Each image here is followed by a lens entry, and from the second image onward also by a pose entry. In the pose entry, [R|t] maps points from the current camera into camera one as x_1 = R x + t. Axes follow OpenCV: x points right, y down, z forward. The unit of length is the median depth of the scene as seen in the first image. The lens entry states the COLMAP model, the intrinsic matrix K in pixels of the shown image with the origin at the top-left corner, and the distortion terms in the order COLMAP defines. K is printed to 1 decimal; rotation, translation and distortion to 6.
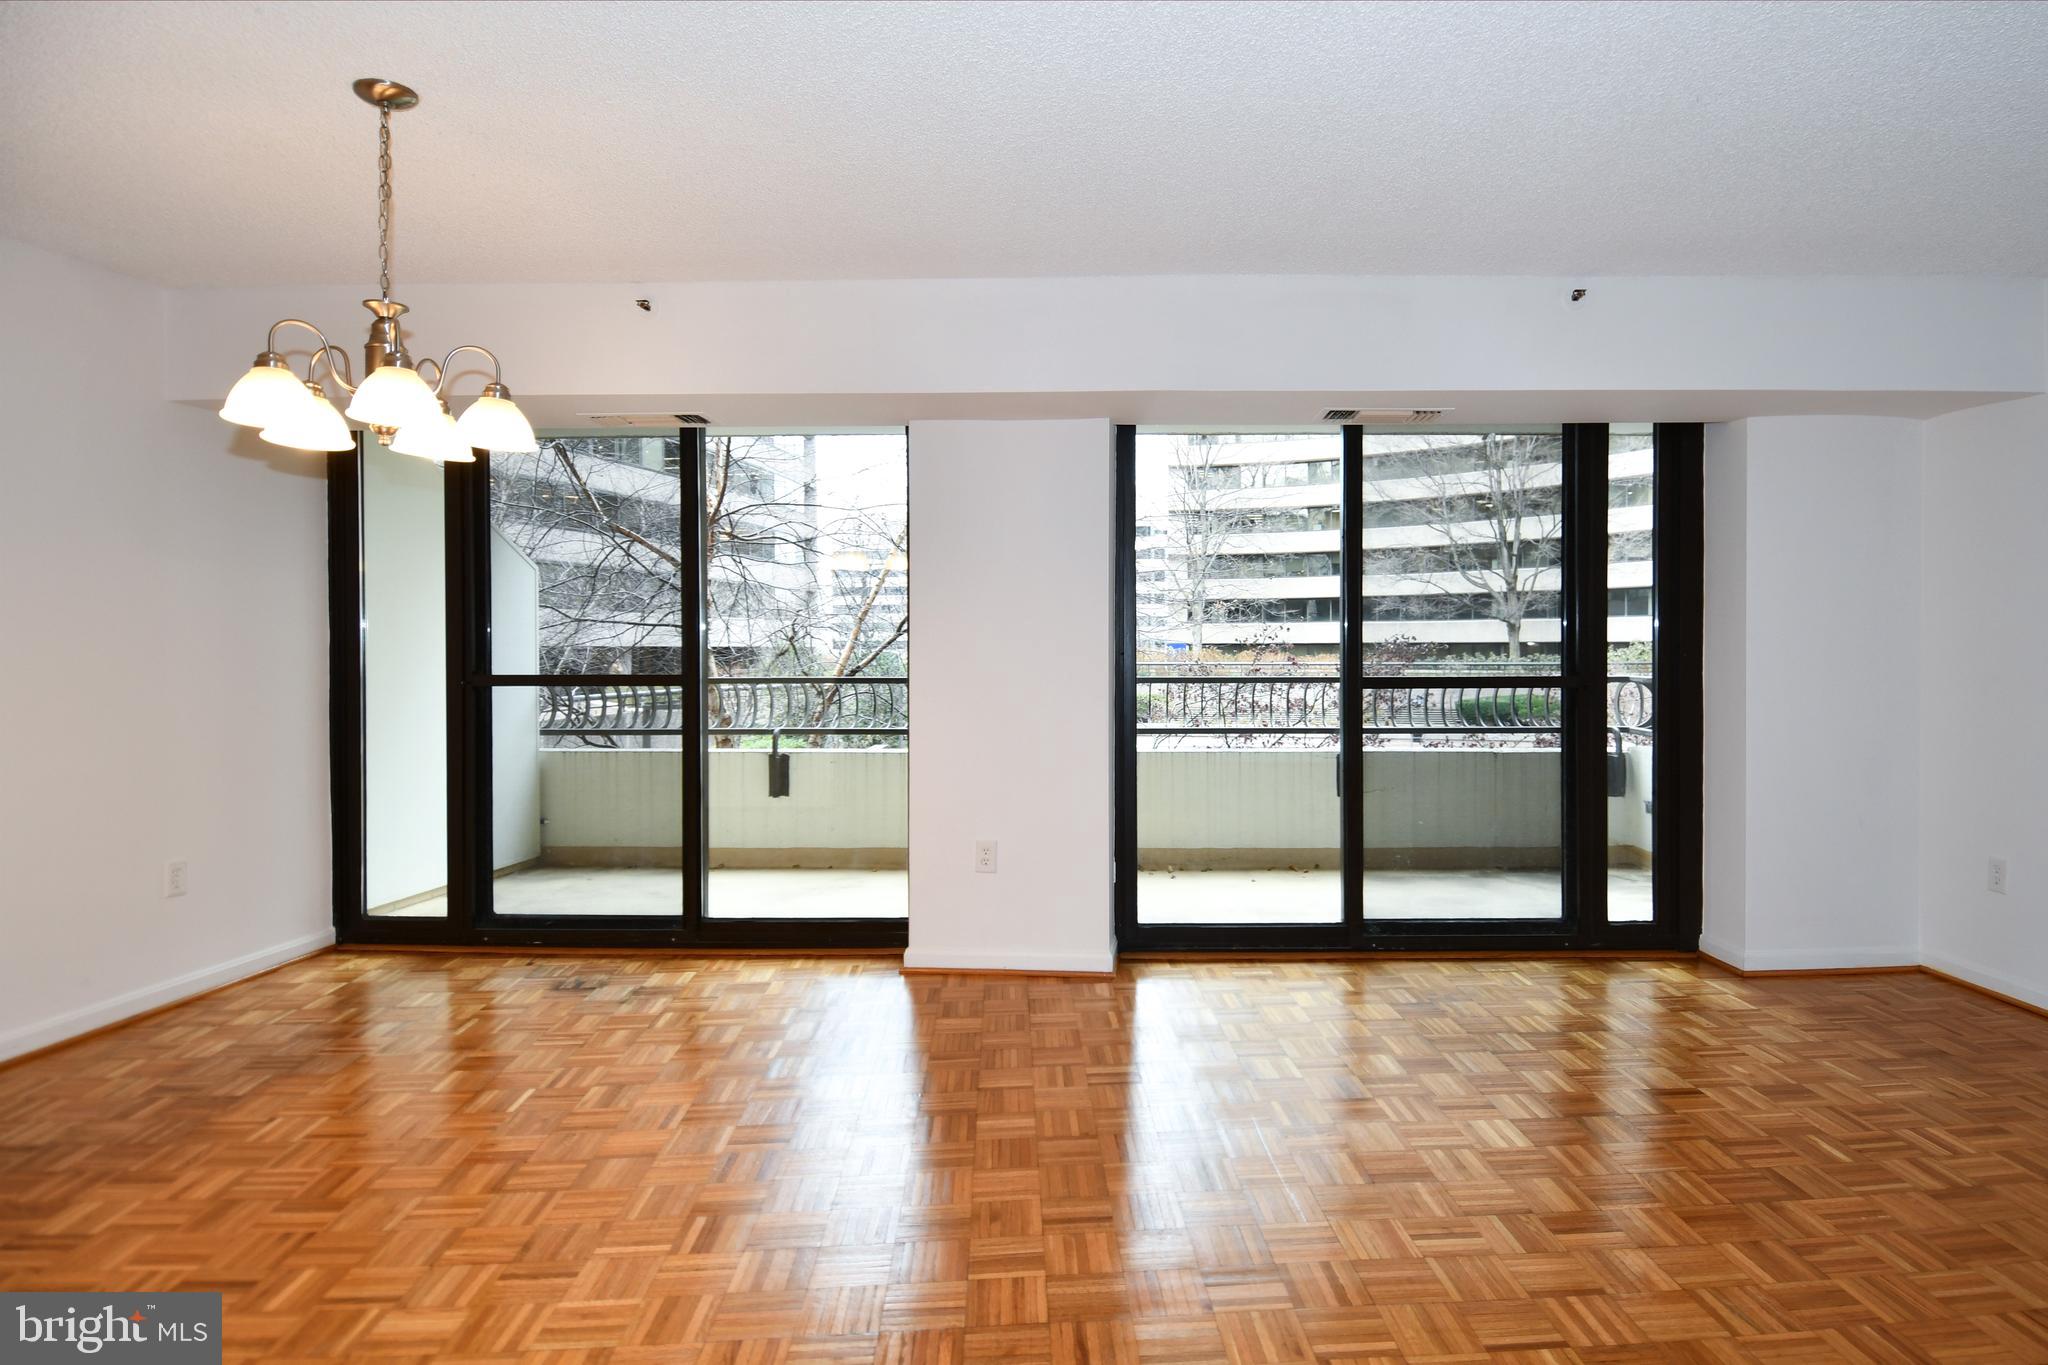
lens RADIAL K [[1099.3, 0, 1121.1], [0, 1099.3, 674.7], [0, 0, 1]] dist [0.034742, -0.029078]
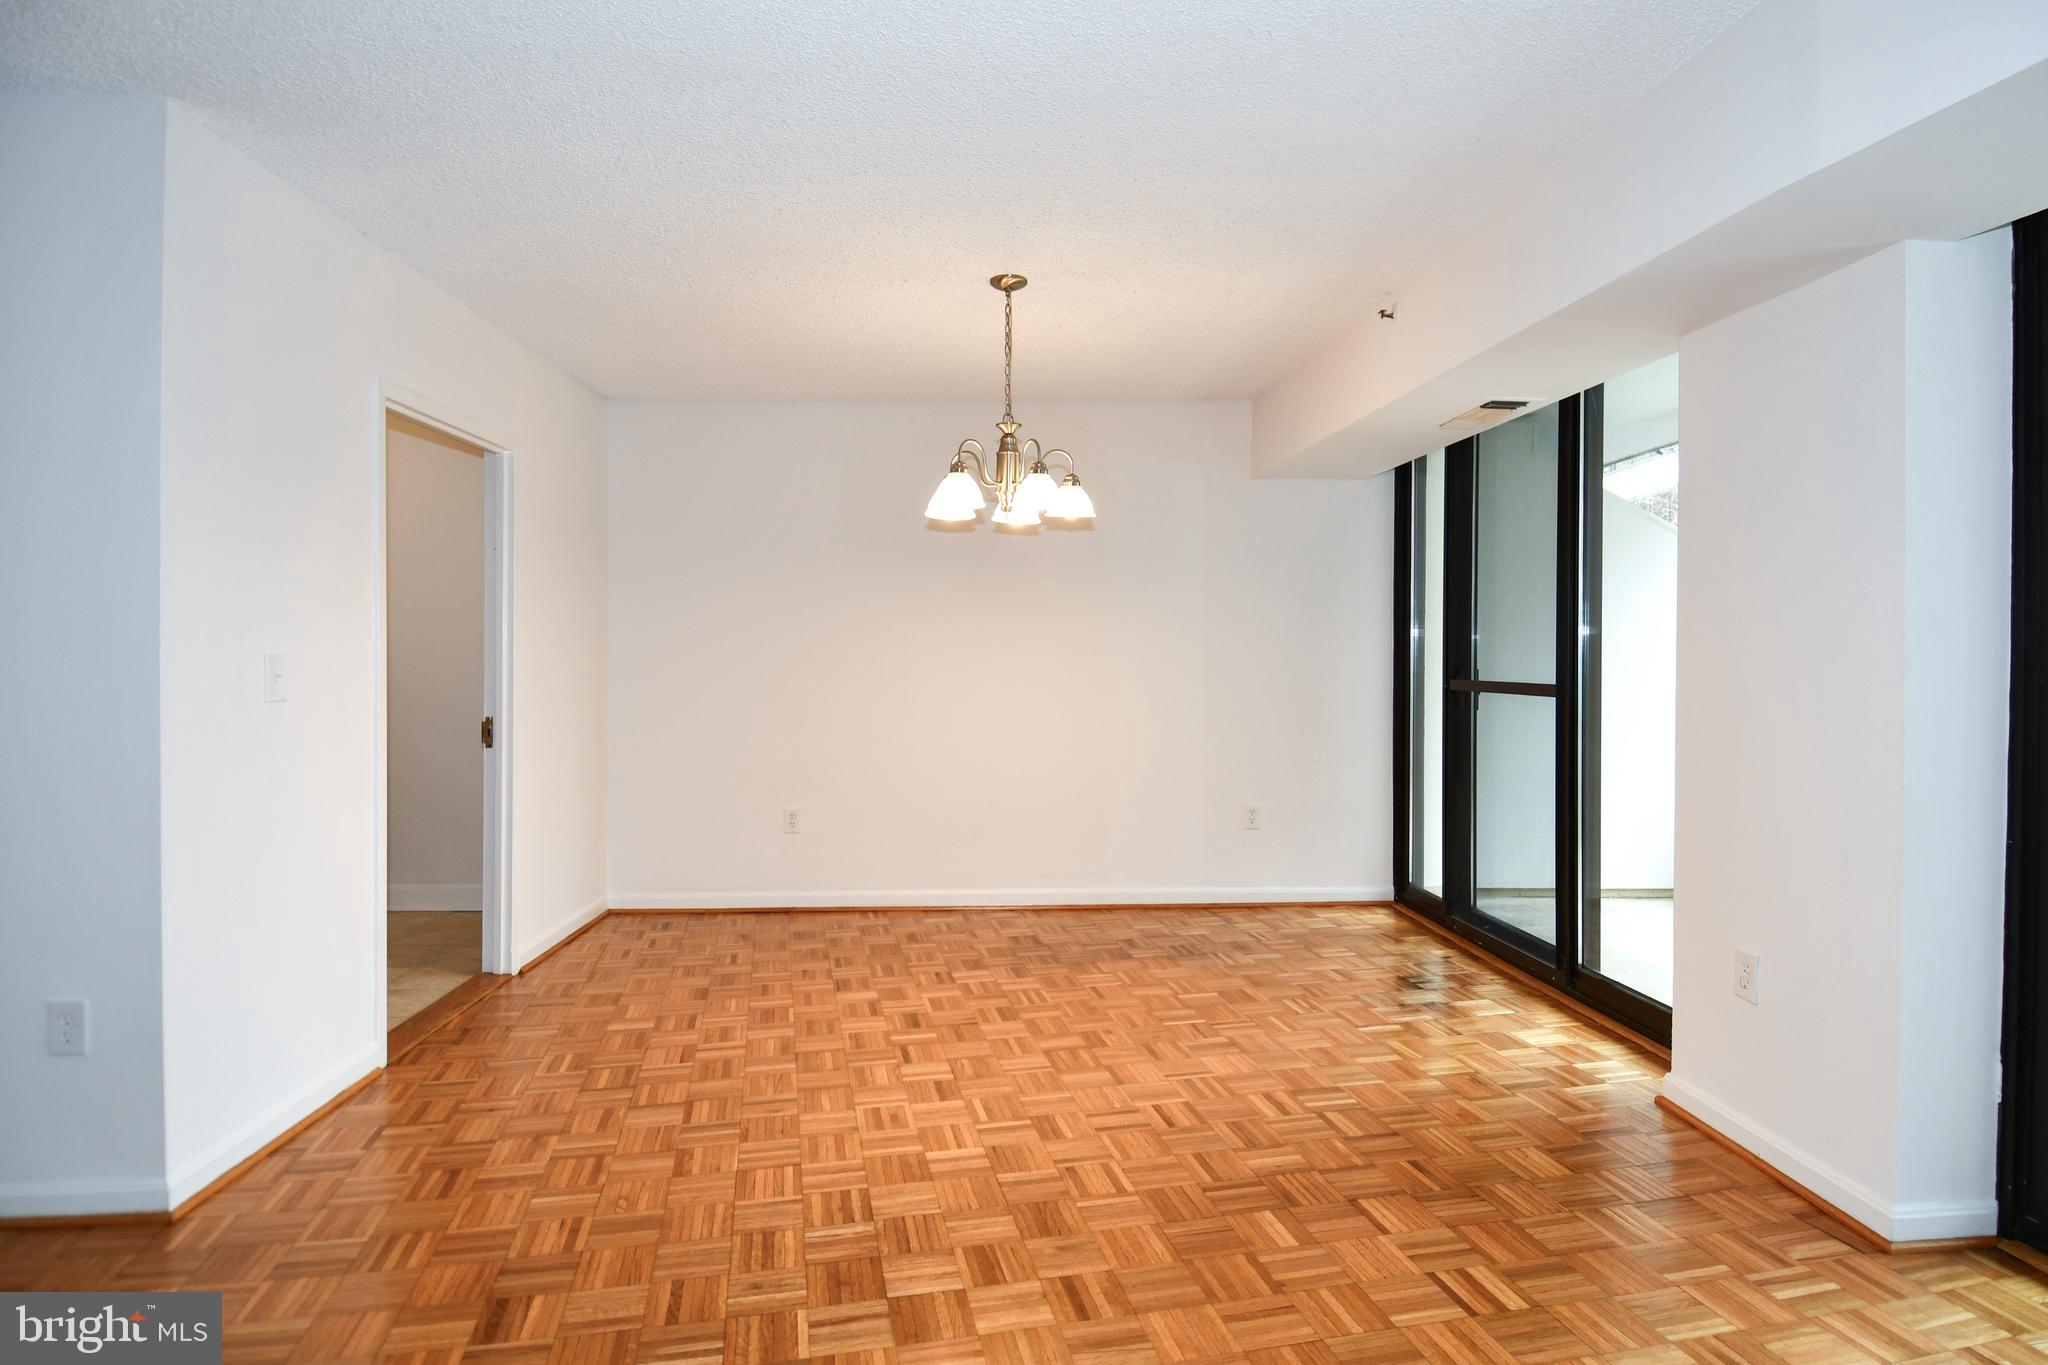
lens RADIAL K [[1099.3, 0, 951.5], [0, 1099.3, 662.6], [0, 0, 1]] dist [0.034742, -0.029078]
pose [[0.109551, 0.010921, -0.993921, 0.644477], [-0.024796, 0.999658, 0.008251, -0.017587], [0.993672, 0.023742, 0.109784, 0.609267]]
